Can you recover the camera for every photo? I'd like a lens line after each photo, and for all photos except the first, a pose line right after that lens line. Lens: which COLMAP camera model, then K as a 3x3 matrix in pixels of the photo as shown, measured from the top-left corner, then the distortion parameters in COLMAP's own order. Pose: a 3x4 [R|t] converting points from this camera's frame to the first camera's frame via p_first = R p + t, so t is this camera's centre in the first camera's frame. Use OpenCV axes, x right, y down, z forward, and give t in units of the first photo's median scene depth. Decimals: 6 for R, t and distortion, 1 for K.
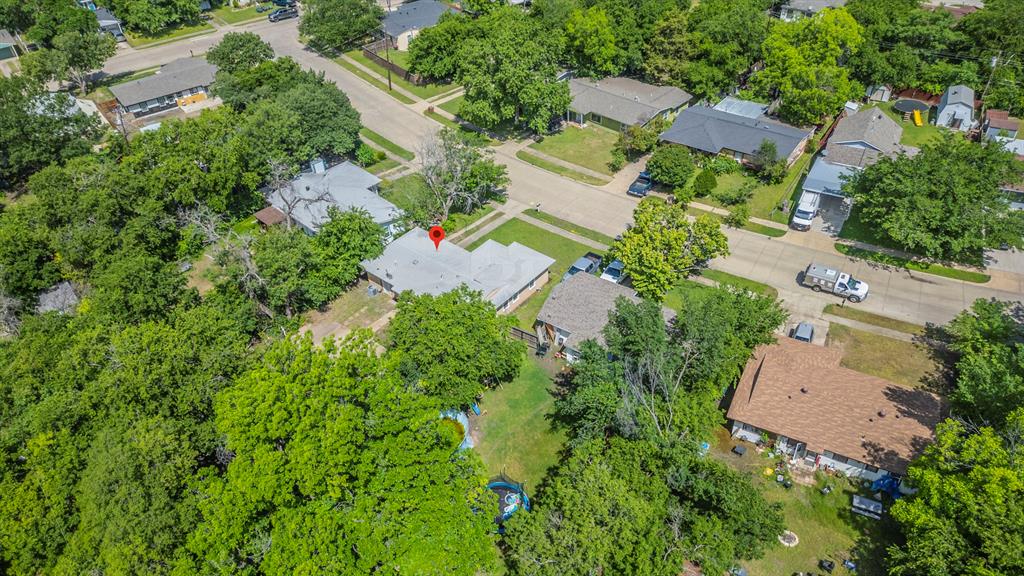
lens RADIAL K [[717.2, 0, 505.1], [0, 717.2, 287.3], [0, 0, 1]] dist [0.000163, -0.001355]
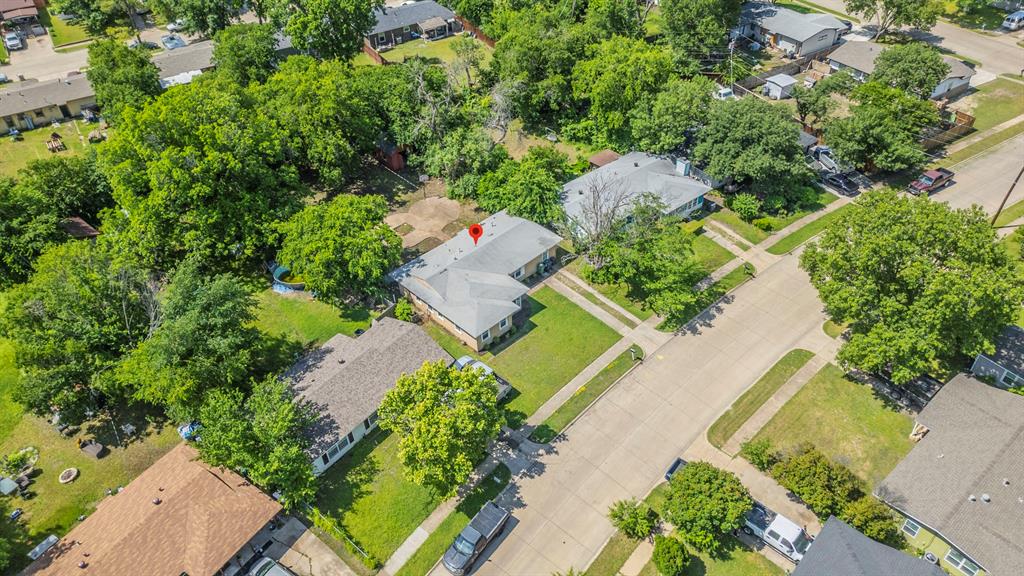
lens RADIAL K [[717.2, 0, 510.5], [0, 717.2, 290.5], [0, 0, 1]] dist [0.000163, -0.001355]
pose [[-0.101499, 0.683447, -0.722910, 0.583894], [-0.592375, 0.542275, 0.595844, -0.544406], [0.799243, 0.488711, 0.349817, 0.640076]]
